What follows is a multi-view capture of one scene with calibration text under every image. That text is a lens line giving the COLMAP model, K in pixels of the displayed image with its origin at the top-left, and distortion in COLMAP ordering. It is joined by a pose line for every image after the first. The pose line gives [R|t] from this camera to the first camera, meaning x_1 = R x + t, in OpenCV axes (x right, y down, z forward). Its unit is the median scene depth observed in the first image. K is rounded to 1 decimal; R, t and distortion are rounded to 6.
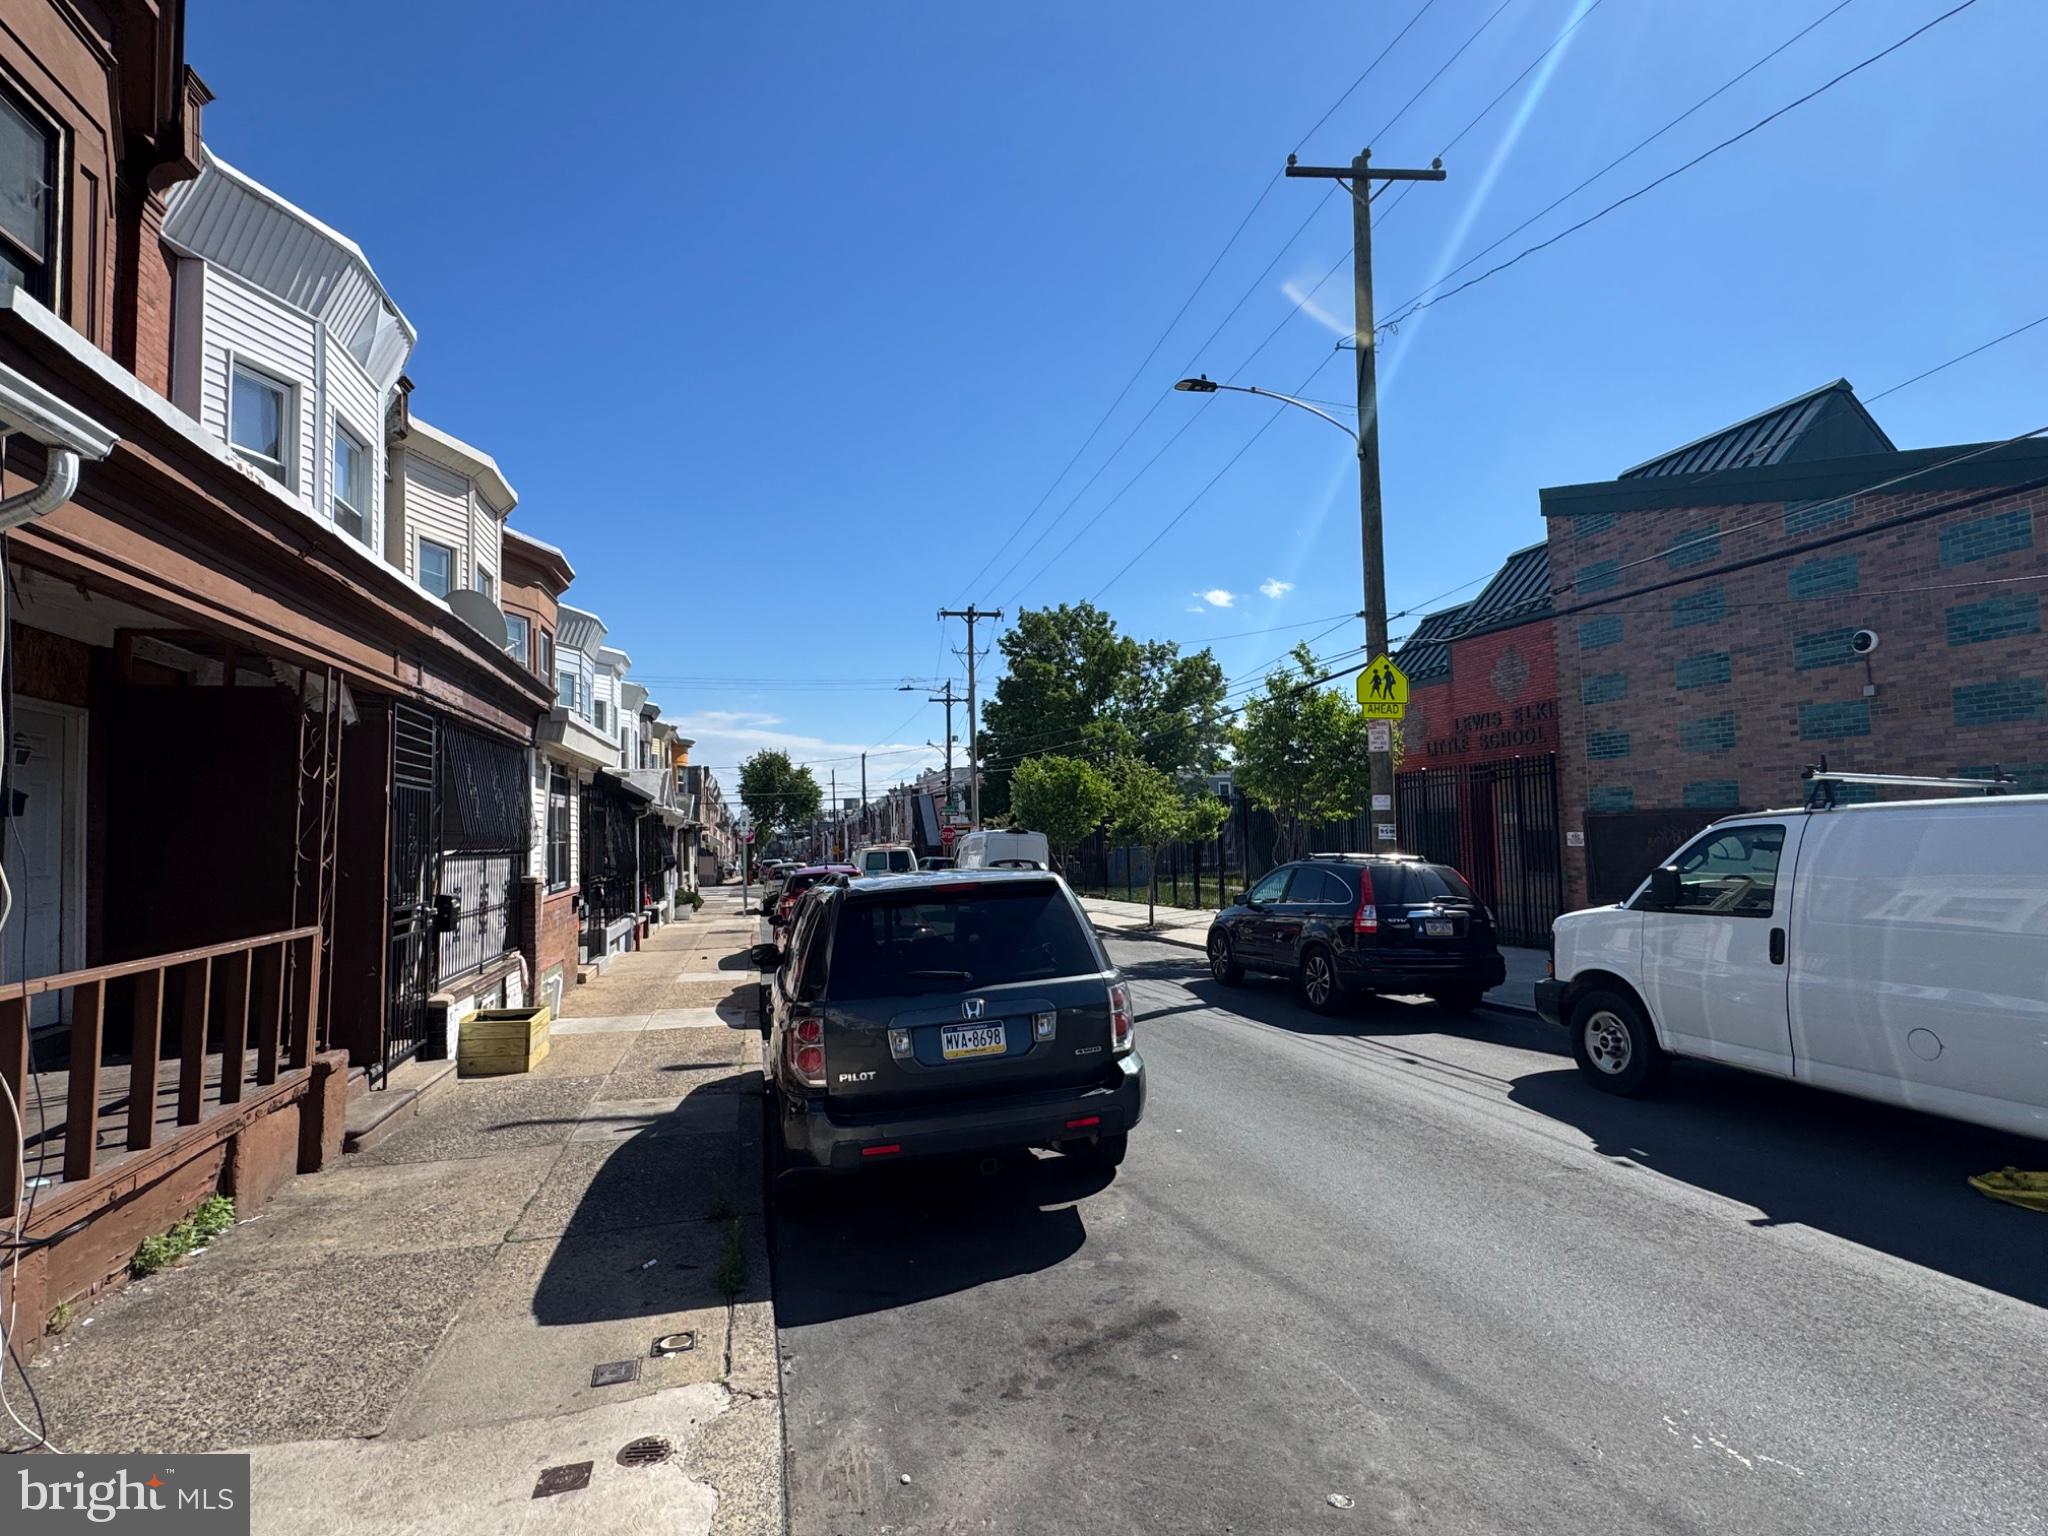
lens RADIAL K [[1040.7, 0, 1024.8], [0, 1040.7, 769.7], [0, 0, 1]] dist [0.001504, -0.001633]
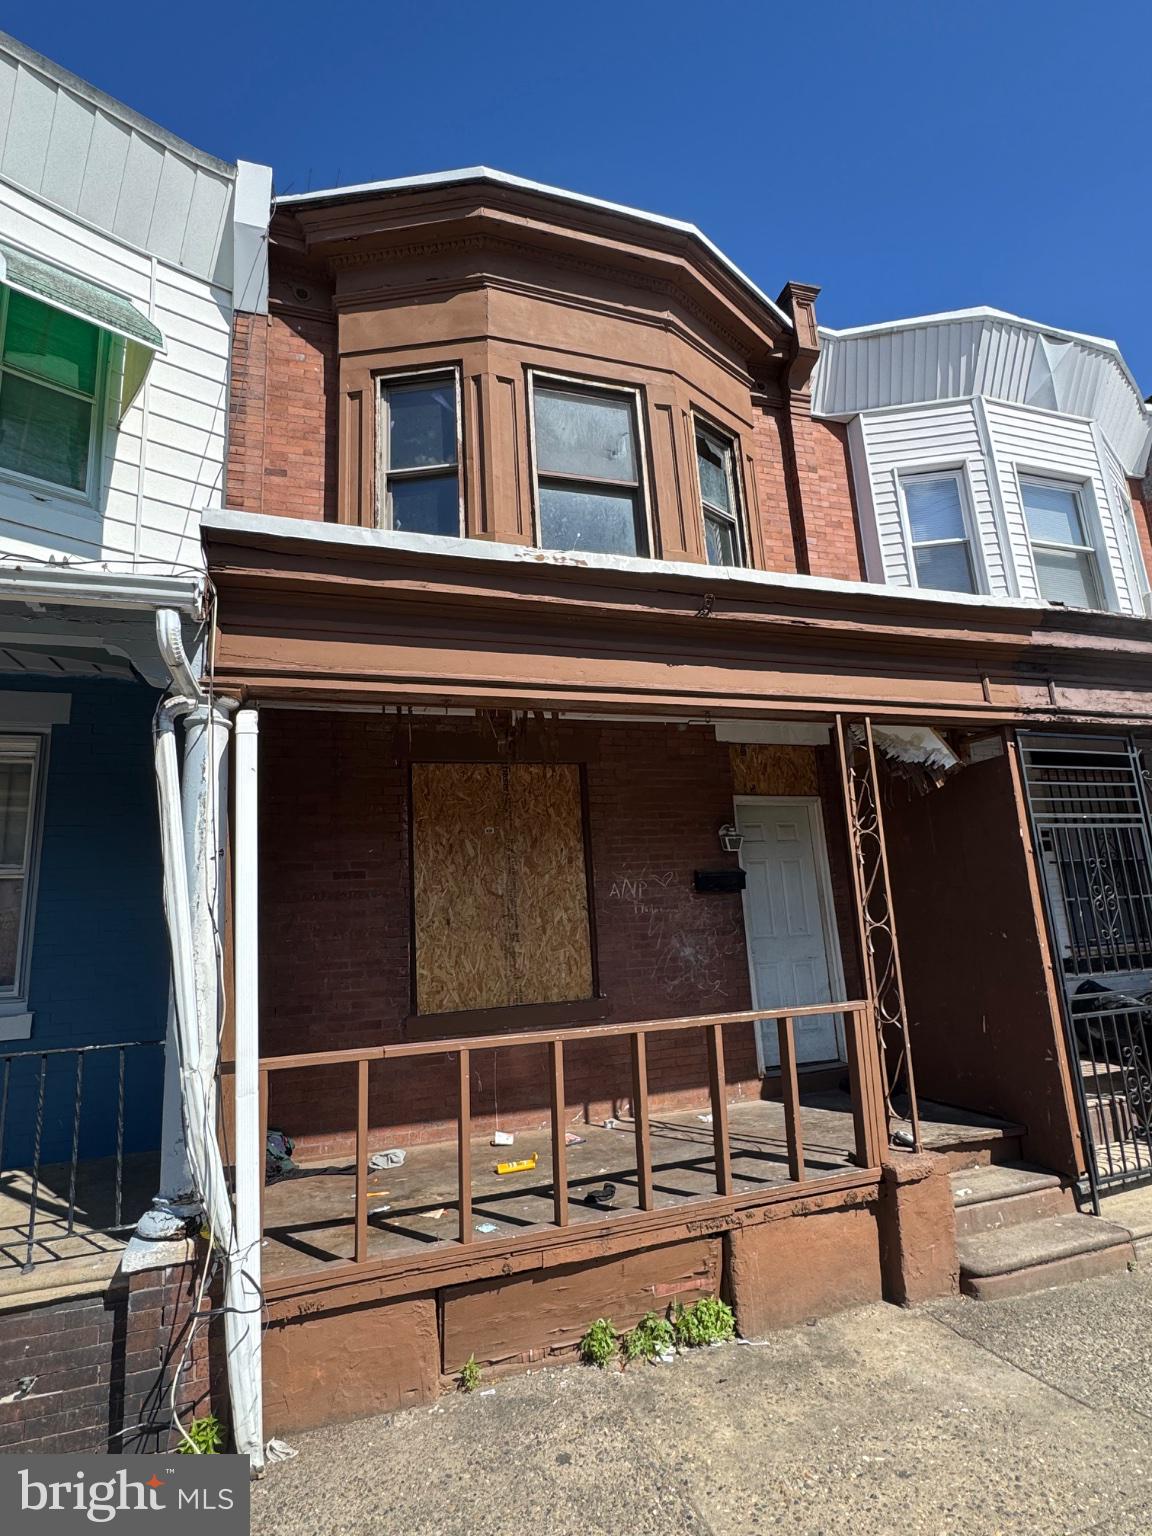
lens RADIAL K [[780.5, 0, 573.9], [0, 780.5, 768.1], [0, 0, 1]] dist [0.001504, -0.001633]
pose [[0.077330, -0.191461, -0.978449, -0.009681], [0.112384, 0.976807, -0.182258, 0.042134], [0.990651, -0.095868, 0.097053, 0.590515]]
